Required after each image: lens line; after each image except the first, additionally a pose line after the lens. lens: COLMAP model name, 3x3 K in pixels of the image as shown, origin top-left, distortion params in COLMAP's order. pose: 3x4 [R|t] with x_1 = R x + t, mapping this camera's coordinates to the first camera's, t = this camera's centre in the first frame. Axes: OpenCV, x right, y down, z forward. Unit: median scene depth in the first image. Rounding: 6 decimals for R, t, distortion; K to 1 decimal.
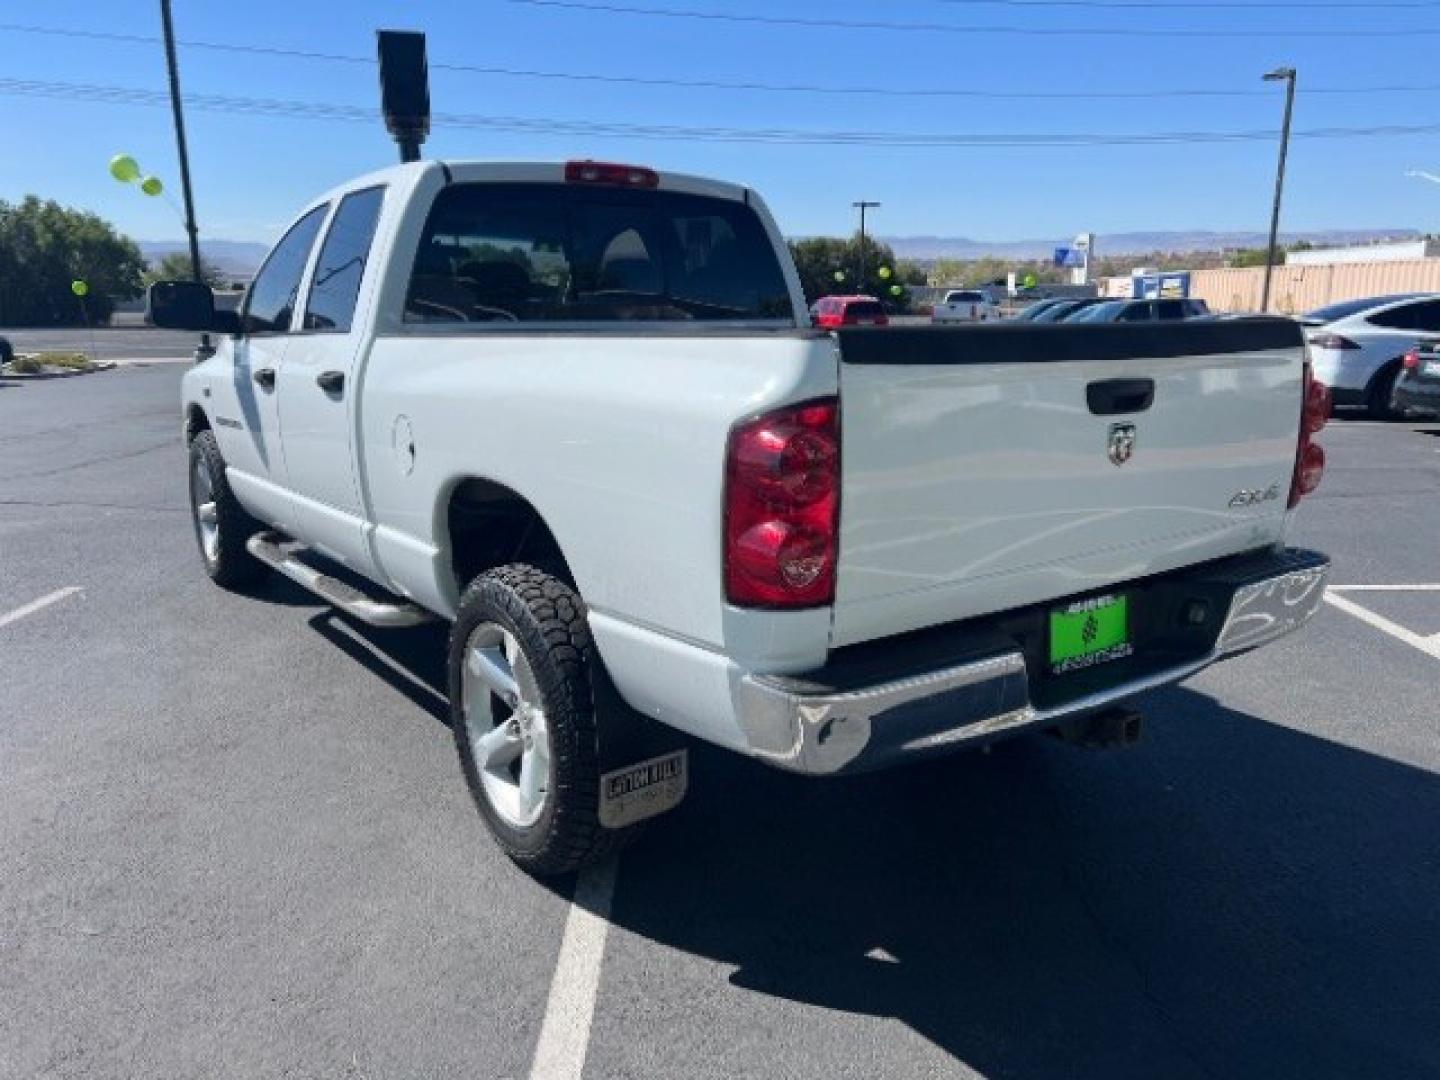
lens RADIAL K [[1082.7, 0, 708.0], [0, 1082.7, 542.2], [0, 0, 1]] dist [0.046719, -0.051508]
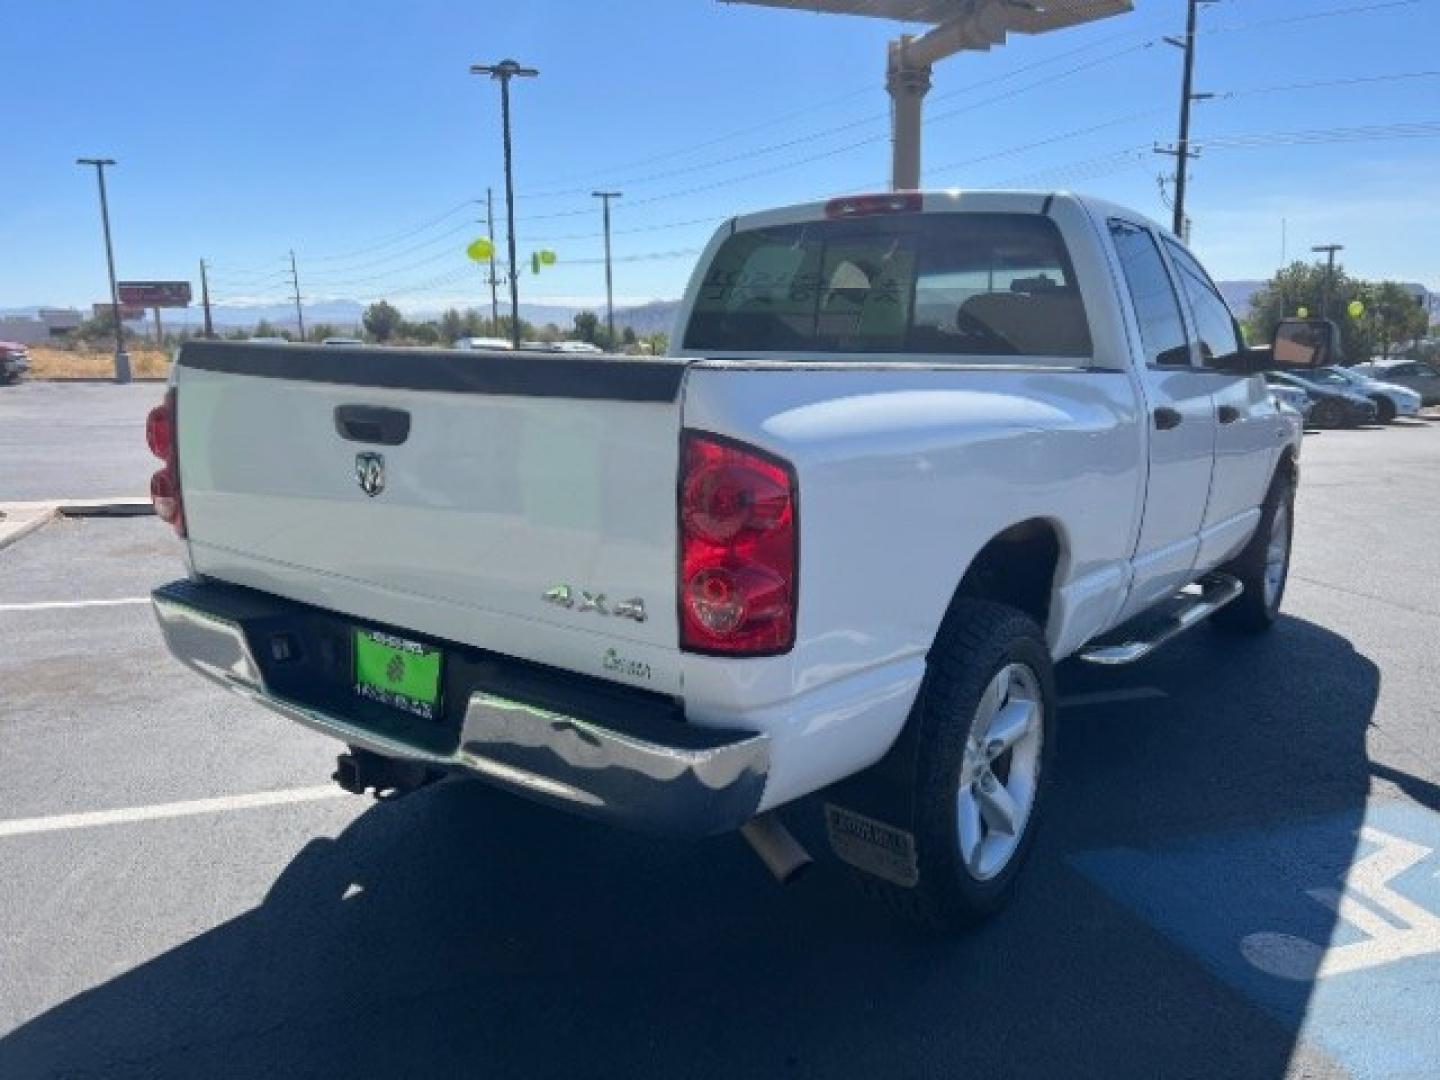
lens RADIAL K [[1082.7, 0, 715.2], [0, 1082.7, 546.8], [0, 0, 1]] dist [0.046719, -0.051508]
pose [[0.310319, 0.183819, -0.932691, 0.764691], [-0.215158, 0.969248, 0.119437, -0.115377], [0.925964, 0.163612, 0.340326, 0.536348]]
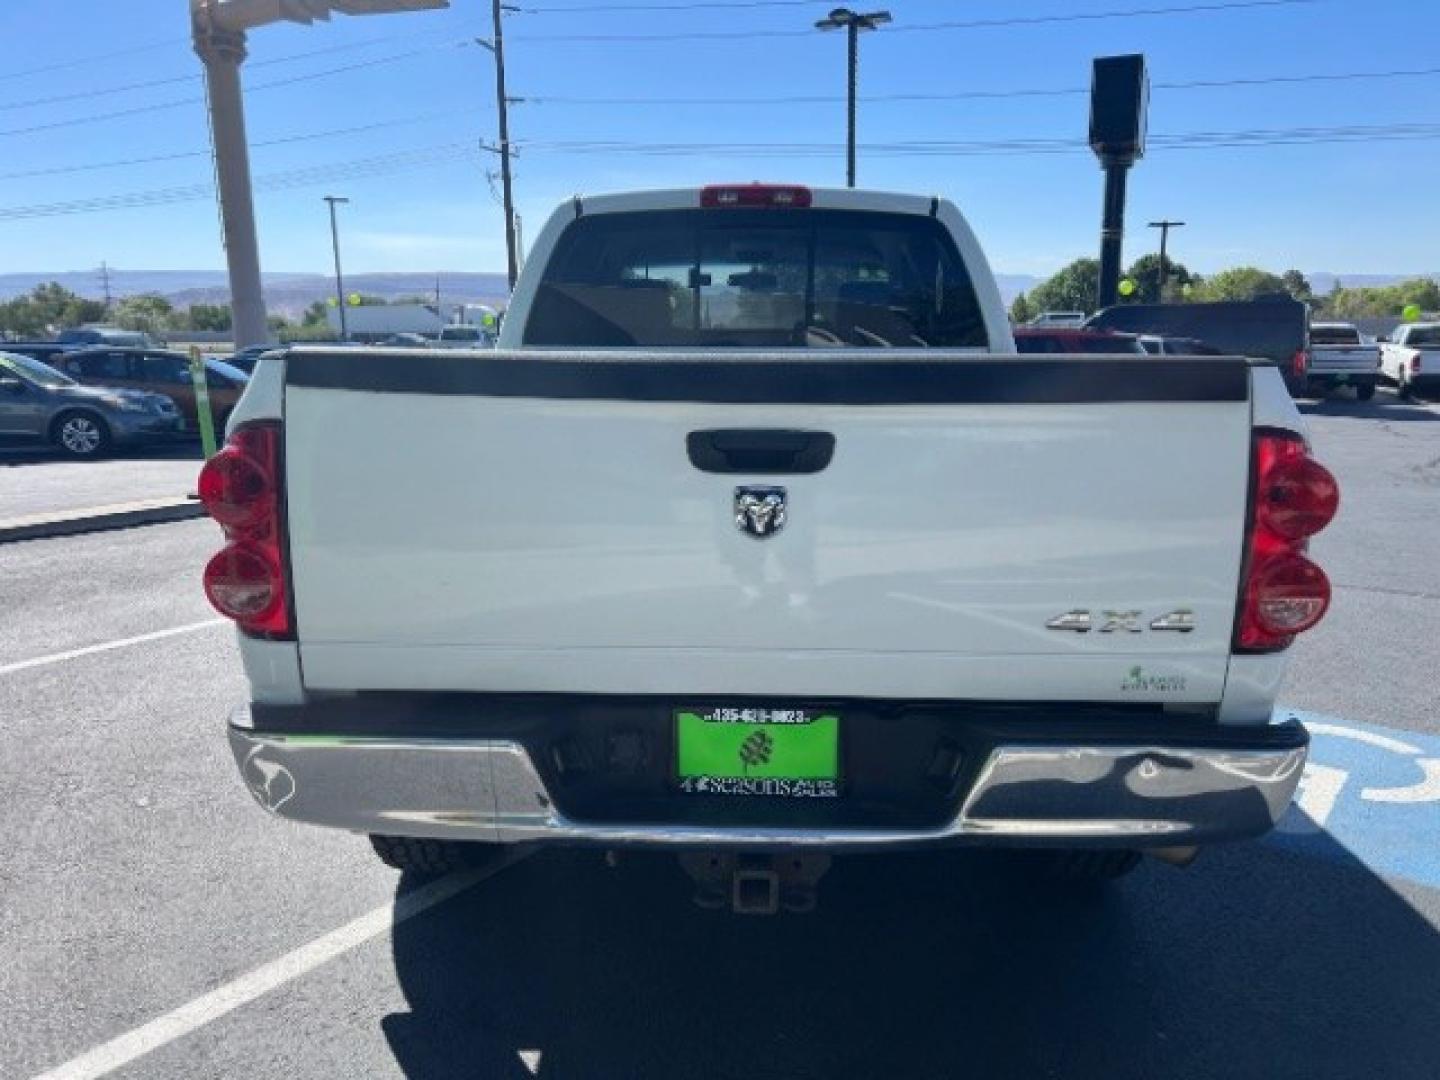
lens RADIAL K [[1082.7, 0, 719.2], [0, 1082.7, 544.0], [0, 0, 1]] dist [0.046719, -0.051508]
pose [[0.799016, 0.120026, -0.589209, 0.447907], [-0.134172, 0.990759, 0.019877, -0.044150], [0.586150, 0.063174, 0.807736, 0.205497]]
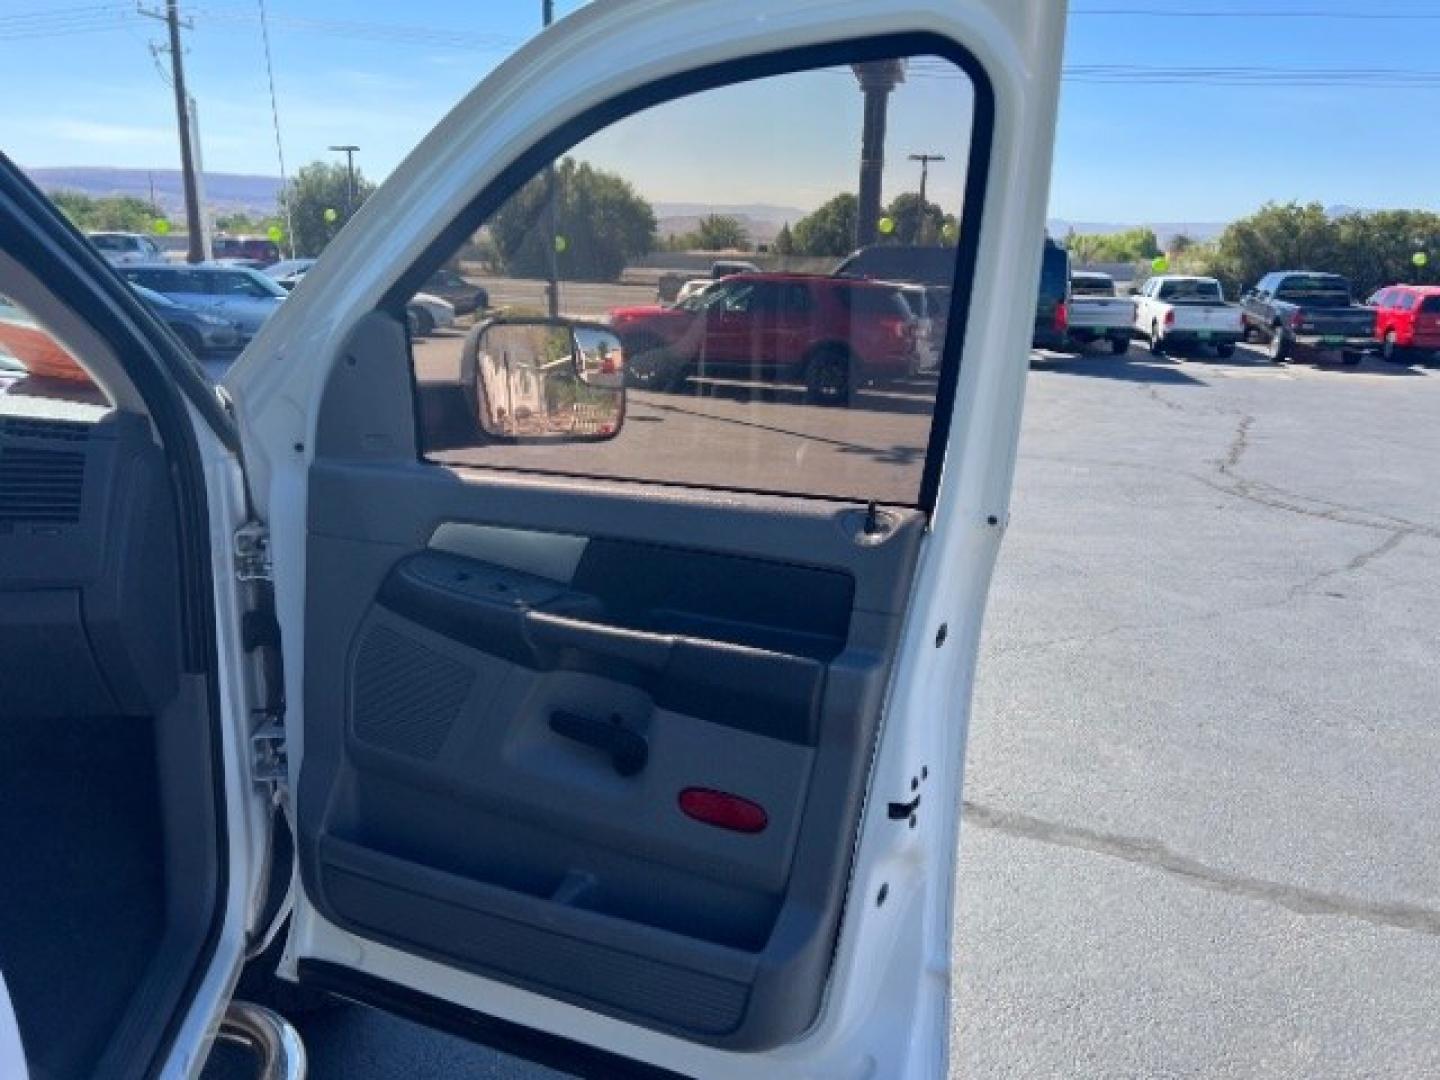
lens RADIAL K [[1082.7, 0, 728.9], [0, 1082.7, 532.8], [0, 0, 1]] dist [0.046719, -0.051508]
pose [[0.906714, 0.140775, -0.397558, 0.151928], [-0.132996, 0.989991, 0.047230, -0.289145], [0.400227, 0.010050, 0.916361, 1.140896]]
